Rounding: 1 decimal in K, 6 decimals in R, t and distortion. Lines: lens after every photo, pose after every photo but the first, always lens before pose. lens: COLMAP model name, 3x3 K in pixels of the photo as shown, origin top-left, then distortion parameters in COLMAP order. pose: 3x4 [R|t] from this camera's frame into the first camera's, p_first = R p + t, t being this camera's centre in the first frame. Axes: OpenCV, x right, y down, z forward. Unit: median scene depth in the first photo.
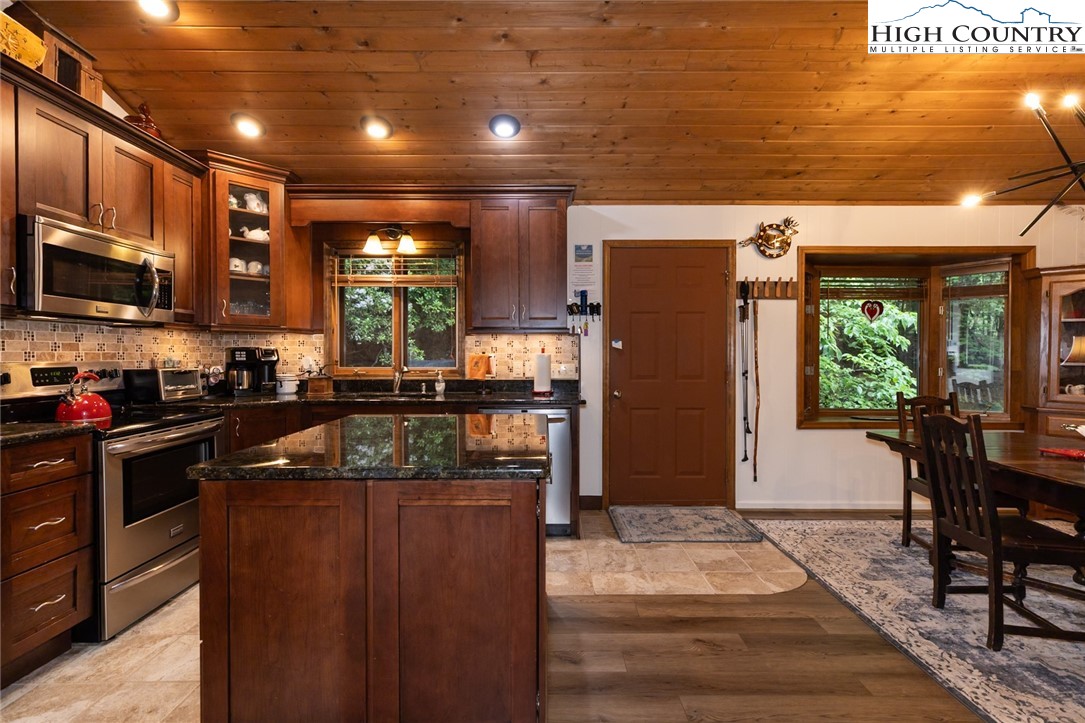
lens RADIAL K [[481.4, 0, 545.9], [0, 481.4, 360.5], [0, 0, 1]] dist [0.002875, -0.000087]
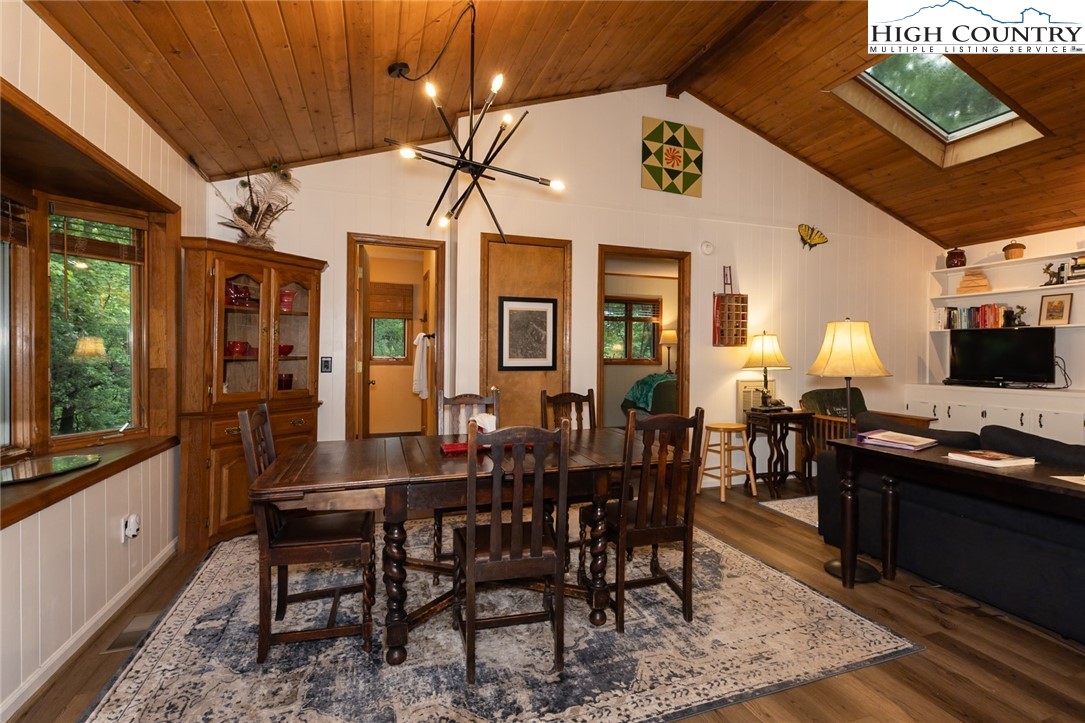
lens RADIAL K [[522.9, 0, 571.8], [0, 522.9, 355.0], [0, 0, 1]] dist [0.002220, -0.000371]
pose [[-0.357961, -0.012417, 0.933654, -0.006940], [0.000756, 0.999907, 0.013588, -0.010657], [-0.933736, 0.005569, -0.357919, 0.758265]]
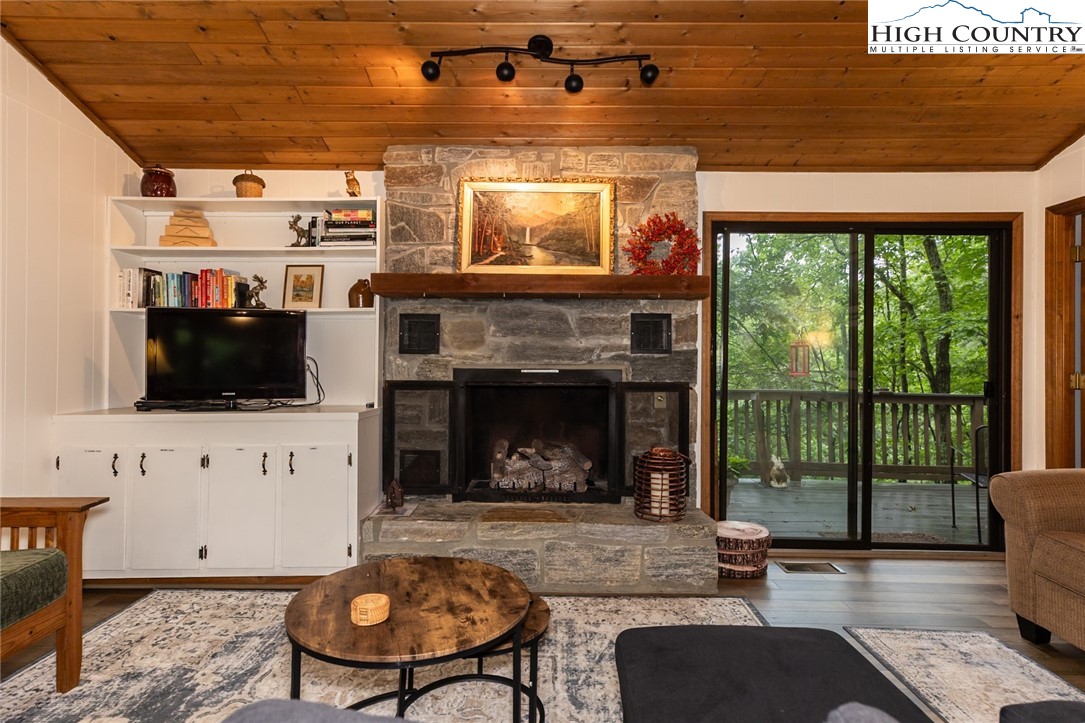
lens RADIAL K [[572.8, 0, 547.1], [0, 572.8, 357.2], [0, 0, 1]] dist [0.015279, 0.000257]
pose [[-0.999956, -0.008675, 0.003672, 0.395054], [-0.008663, 0.999957, 0.003165, 0.005969], [-0.003700, 0.003133, -0.999988, 0.081107]]
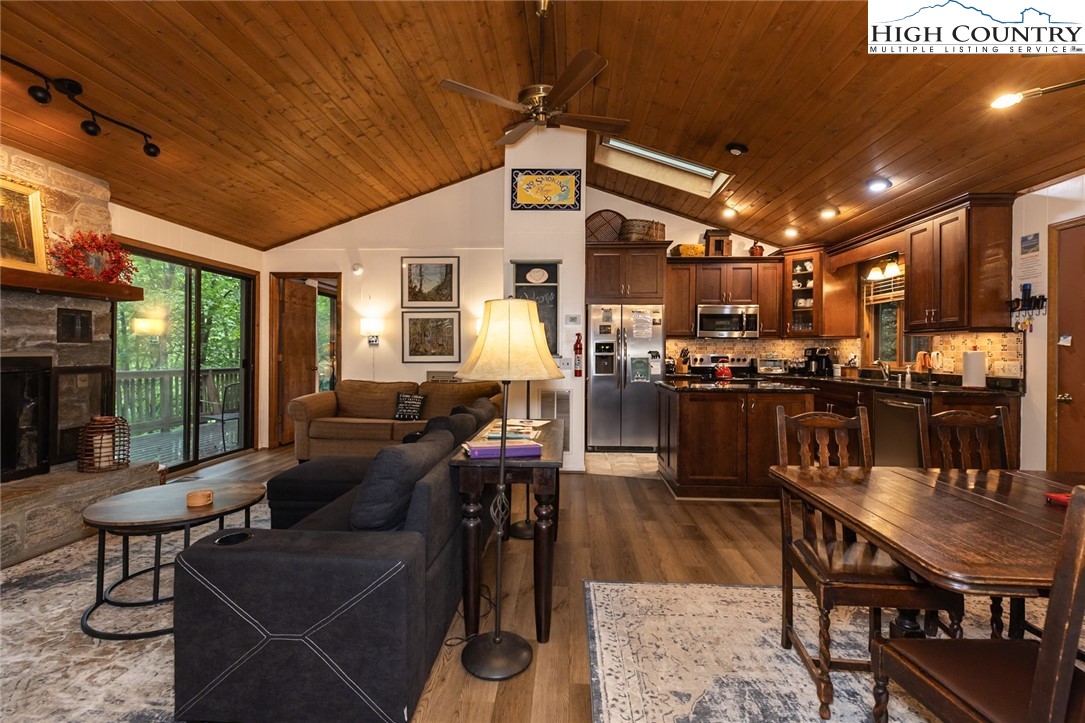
lens RADIAL K [[483.3, 0, 540.3], [0, 483.3, 351.6], [0, 0, 1]] dist [0.002048, -0.000164]
pose [[-0.058744, -0.001417, -0.998272, 1.151608], [-0.017335, 0.999850, -0.000400, 0.003565], [0.998123, 0.017281, -0.058760, 0.117027]]
